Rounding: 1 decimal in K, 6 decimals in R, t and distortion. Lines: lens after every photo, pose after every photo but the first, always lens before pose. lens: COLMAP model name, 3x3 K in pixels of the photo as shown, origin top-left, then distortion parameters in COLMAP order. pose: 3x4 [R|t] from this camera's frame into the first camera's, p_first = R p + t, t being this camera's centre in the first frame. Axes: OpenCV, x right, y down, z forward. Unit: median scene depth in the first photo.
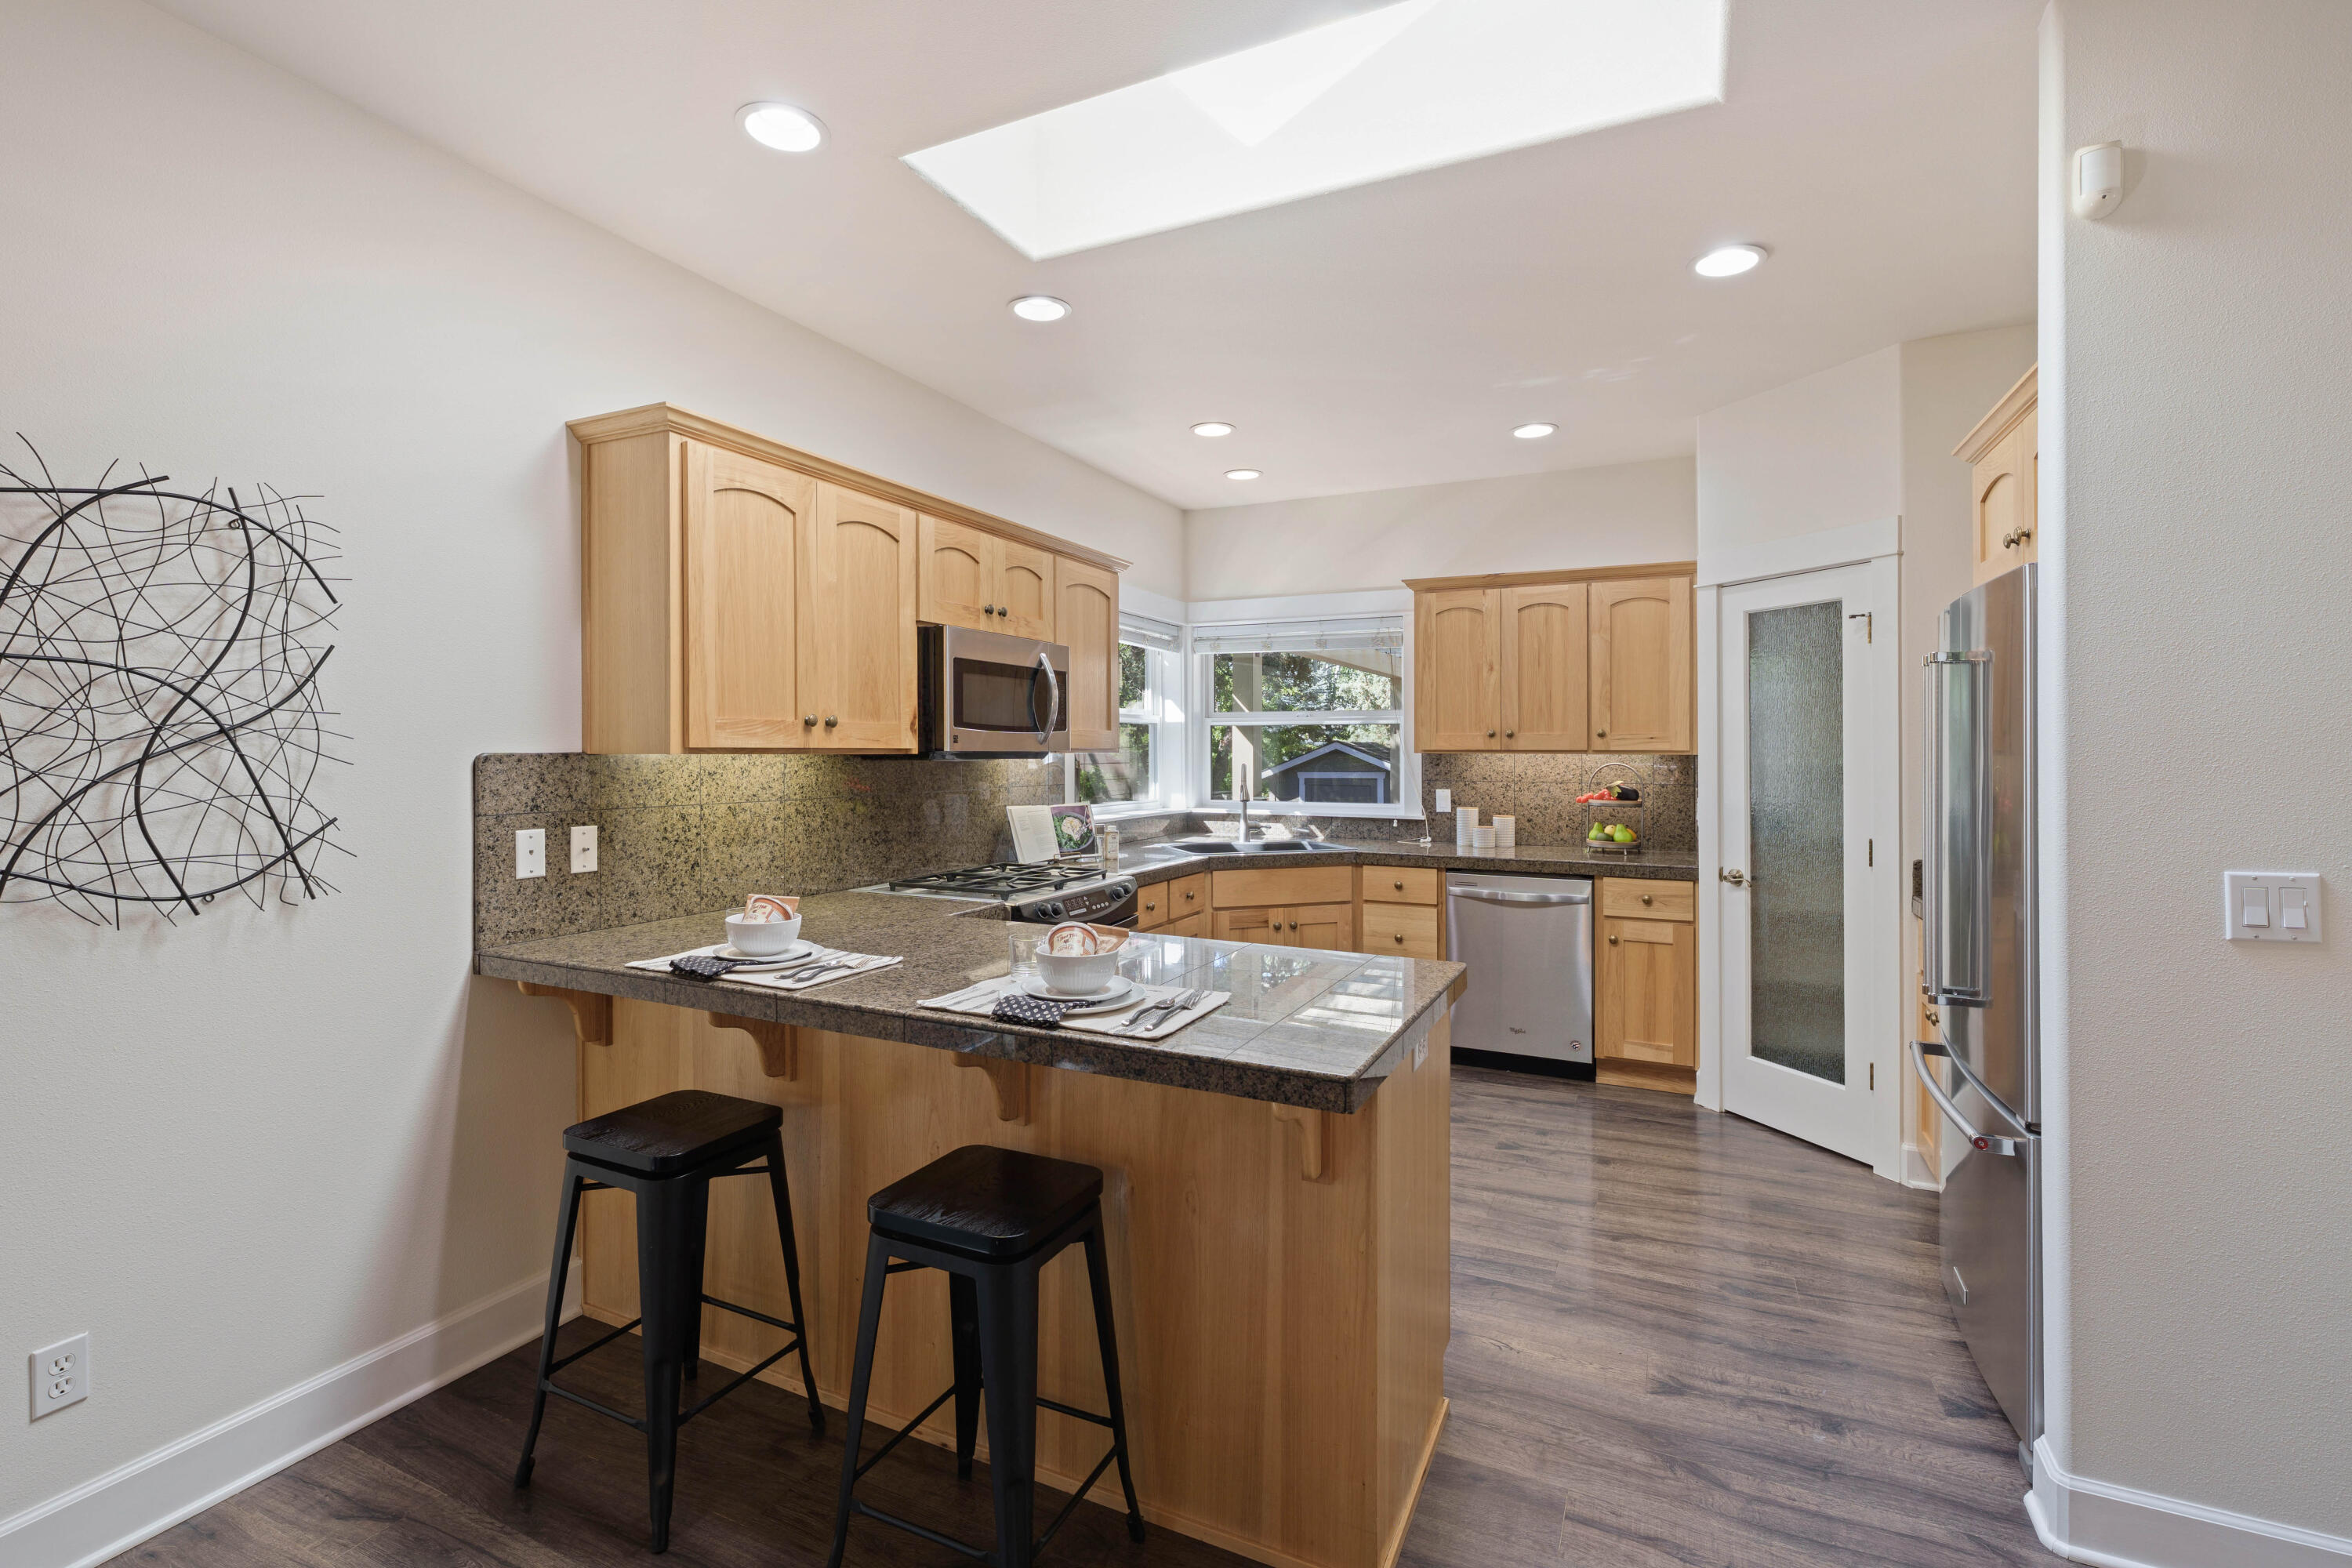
lens RADIAL K [[1037.9, 0, 1171.8], [0, 1037.9, 742.3], [0, 0, 1]] dist [-0.000057, -0.000007]
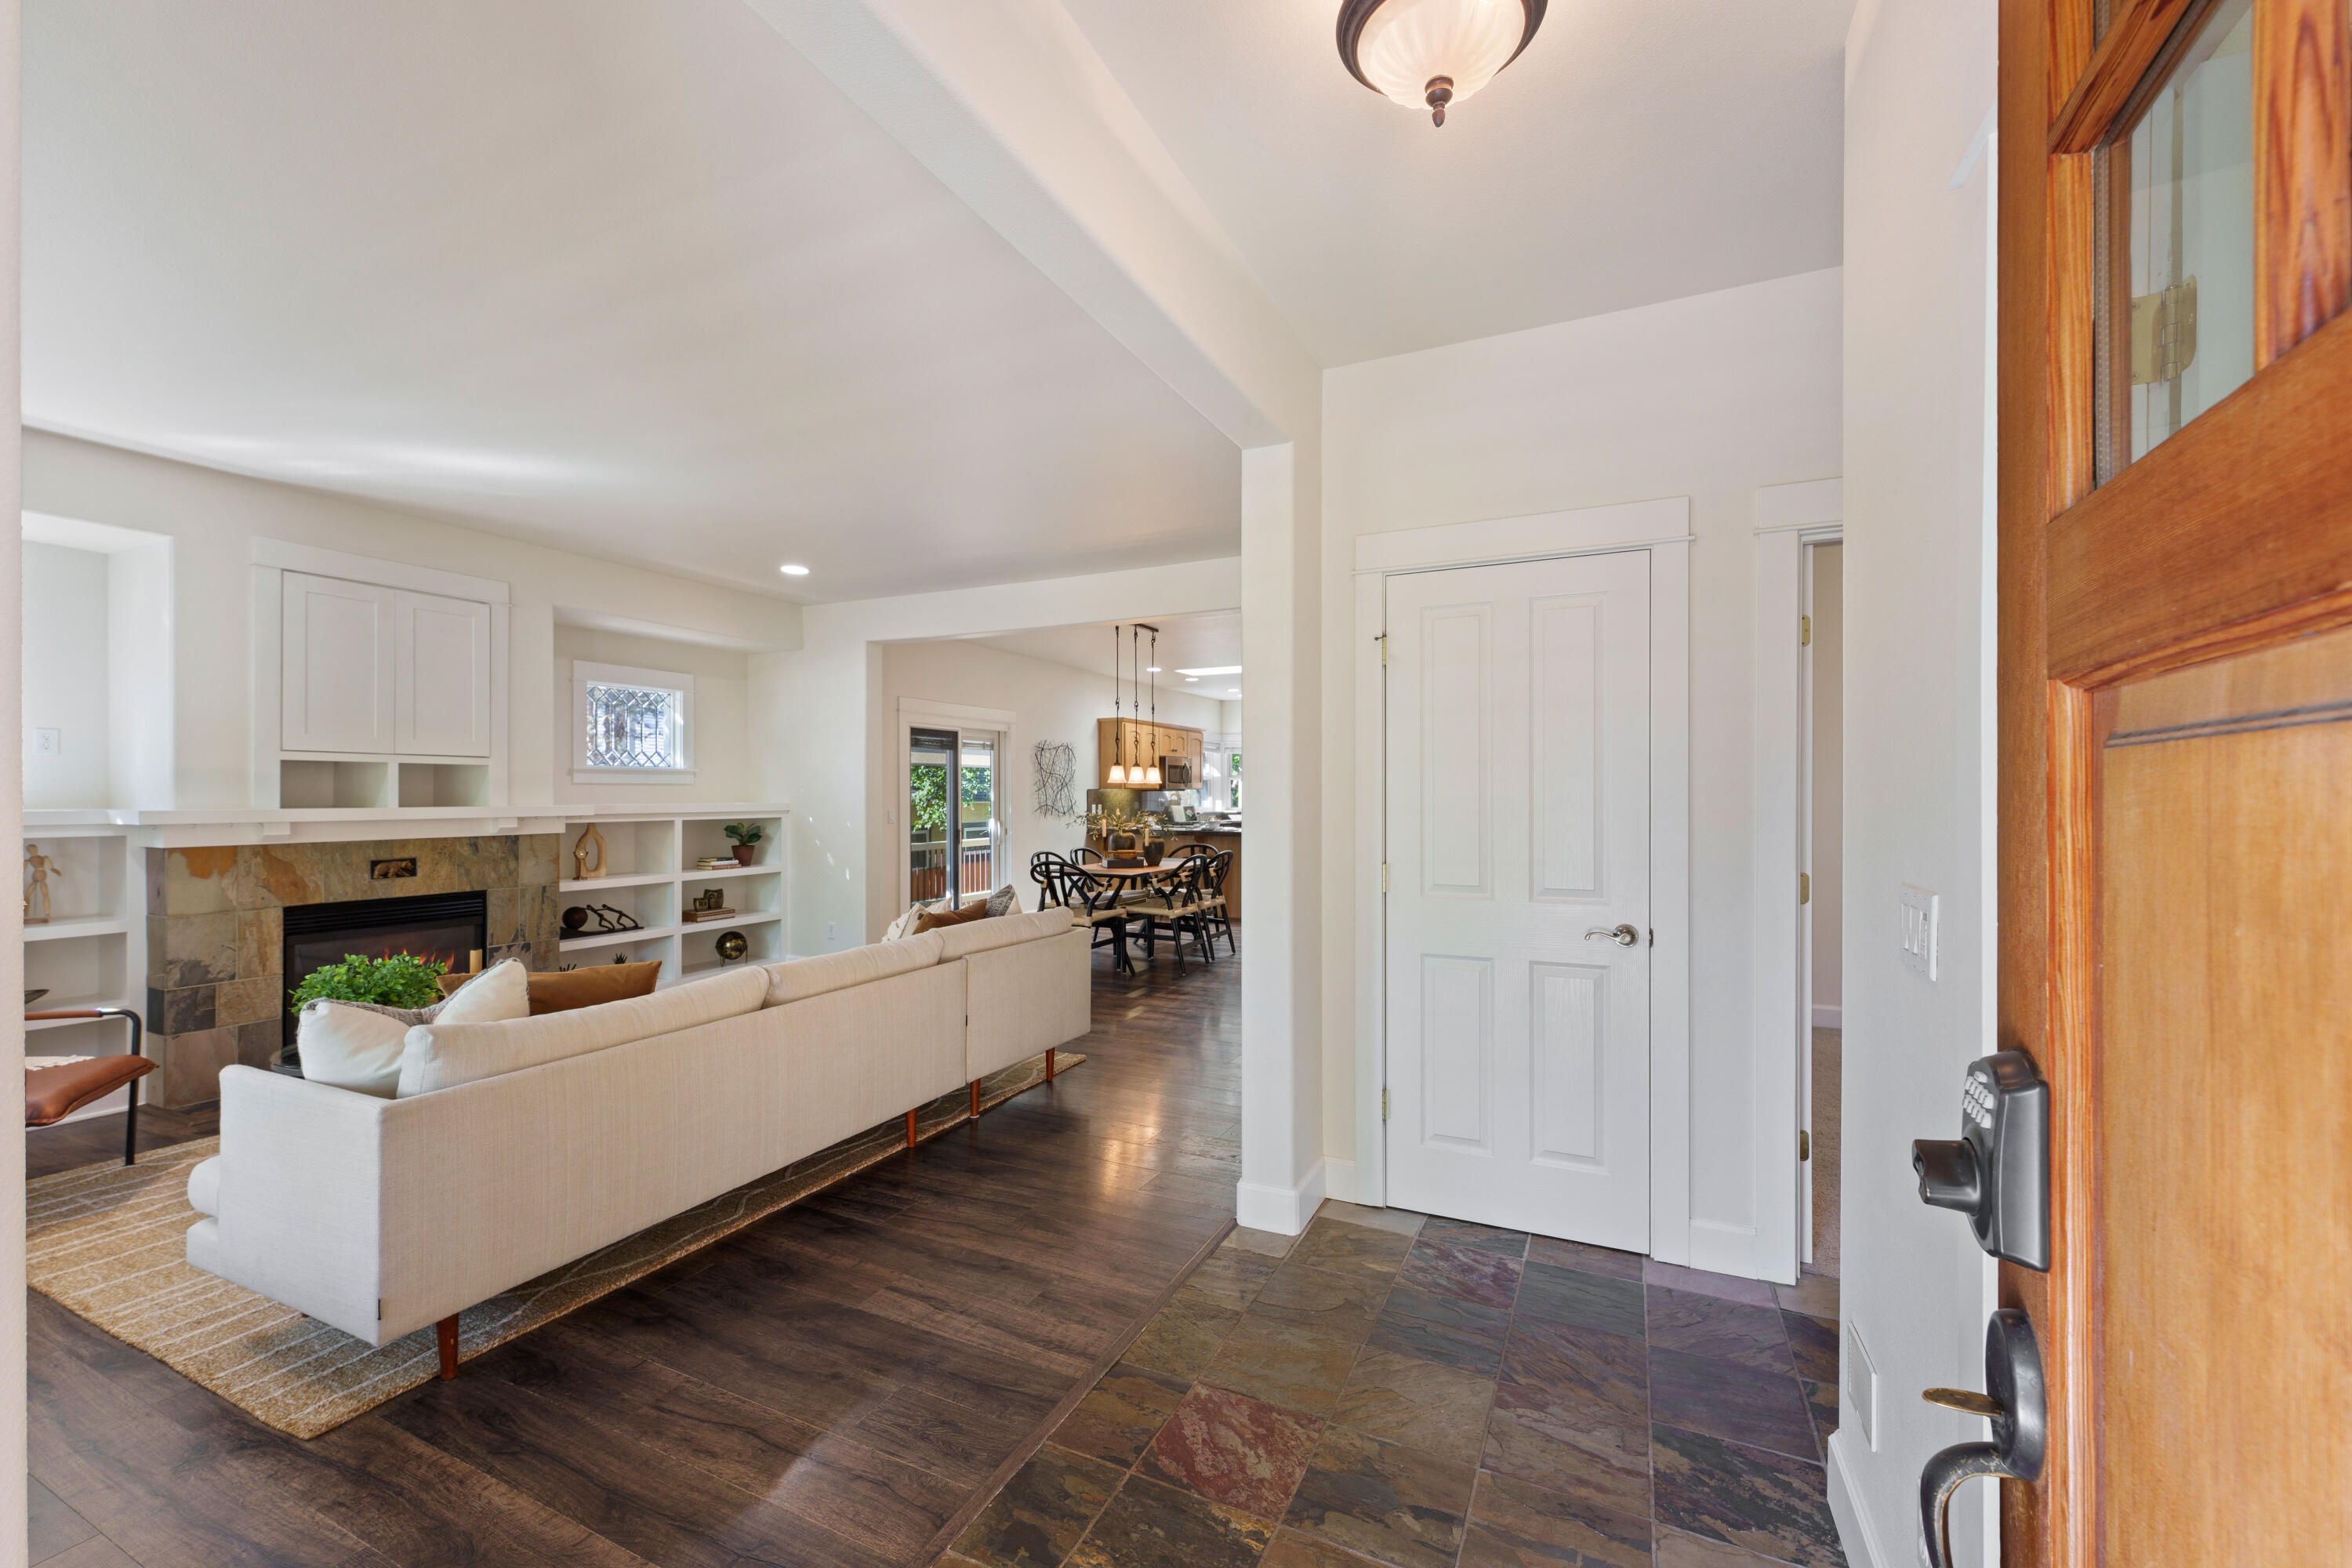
lens RADIAL K [[958.5, 0, 1176.0], [0, 958.5, 784.0], [0, 0, 1]] dist [0.000099, 0.000005]
pose [[0.999852, 0.000425, -0.017227, -0.069427], [-0.000430, 1.000000, -0.000272, -0.006519], [0.017227, 0.000280, 0.999852, -1.666965]]
